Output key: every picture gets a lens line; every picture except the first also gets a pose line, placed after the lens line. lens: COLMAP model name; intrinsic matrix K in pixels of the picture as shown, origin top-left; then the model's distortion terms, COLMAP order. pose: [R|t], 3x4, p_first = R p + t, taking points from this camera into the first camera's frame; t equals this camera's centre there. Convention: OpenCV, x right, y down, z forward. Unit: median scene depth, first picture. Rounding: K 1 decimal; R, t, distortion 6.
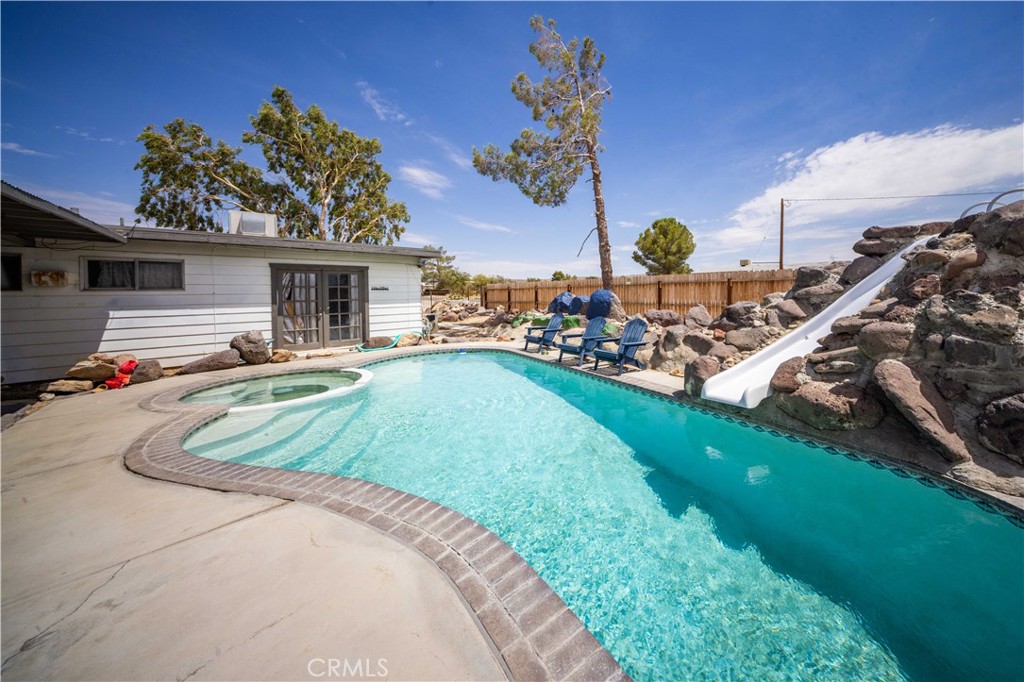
lens RADIAL K [[343.6, 0, 582.3], [0, 343.6, 294.6], [0, 0, 1]] dist [-0.001047, -0.000174]
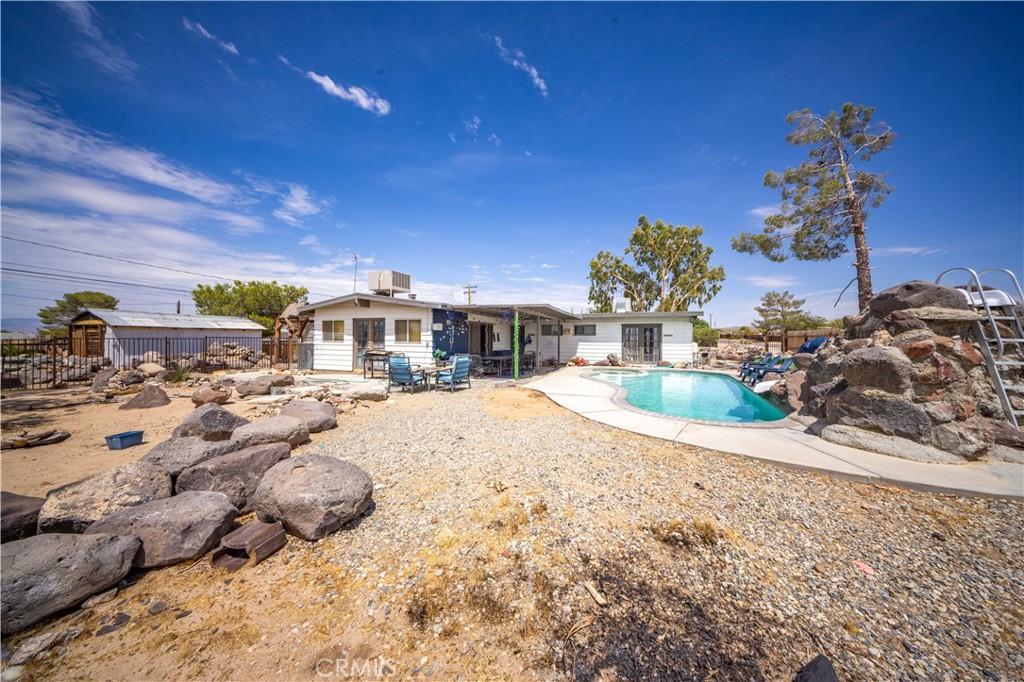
lens RADIAL K [[318.2, 0, 526.3], [0, 318.2, 337.7], [0, 0, 1]] dist [-0.000881, -0.000056]
pose [[0.441119, 0.011459, -0.897375, 0.514482], [-0.017980, 0.999831, 0.003928, 0.001693], [0.897268, 0.014402, 0.441251, -0.360832]]
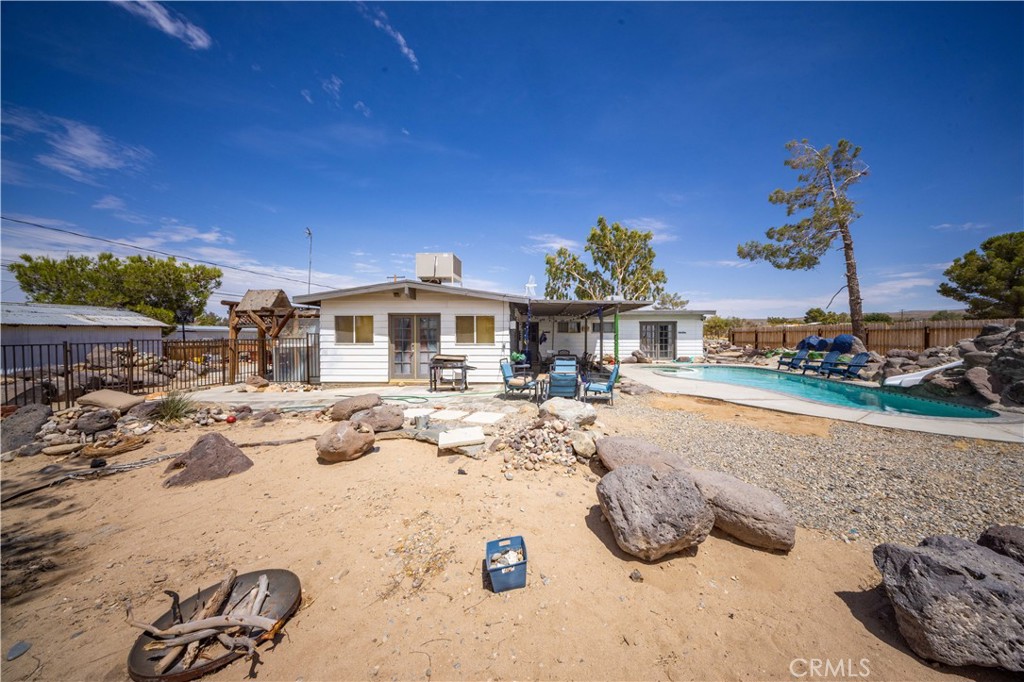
lens RADIAL K [[318.4, 0, 522.7], [0, 318.4, 339.8], [0, 0, 1]] dist [-0.005935, -0.000132]
pose [[0.686881, 0.024113, -0.726370, 0.079002], [-0.012265, 0.999692, 0.021588, -0.002894], [0.726667, -0.005919, 0.686965, -0.761756]]
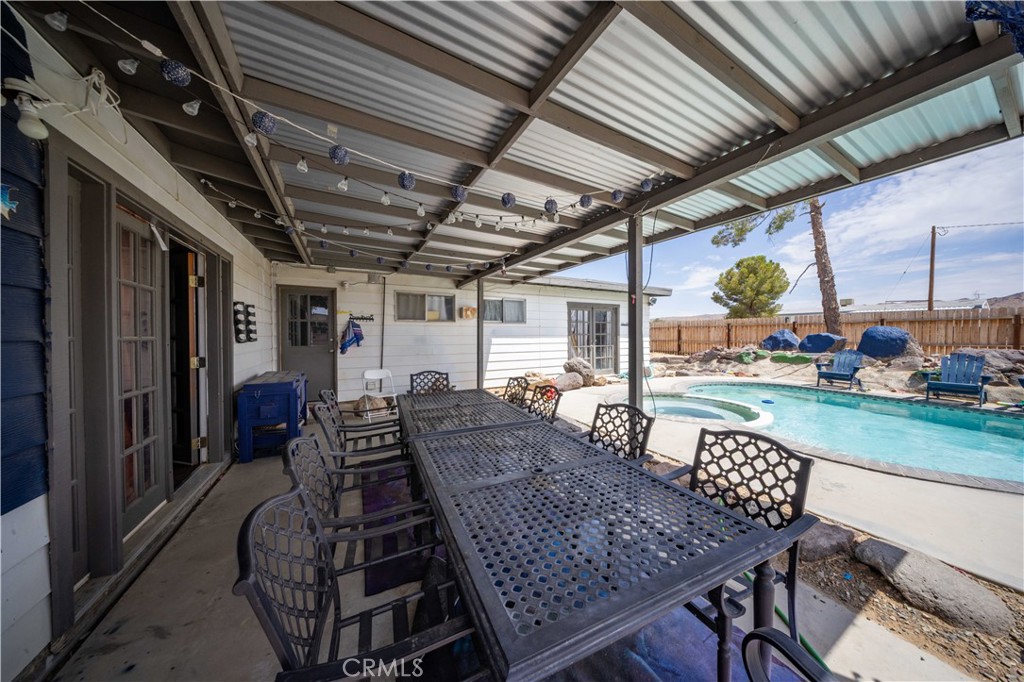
lens RADIAL K [[318.2, 0, 526.3], [0, 318.2, 337.7], [0, 0, 1]] dist [-0.000881, -0.000056]
pose [[0.967376, 0.009563, -0.253165, -0.560690], [-0.008745, 0.999952, 0.004356, 0.021236], [0.253194, -0.002000, 0.967413, -0.065857]]
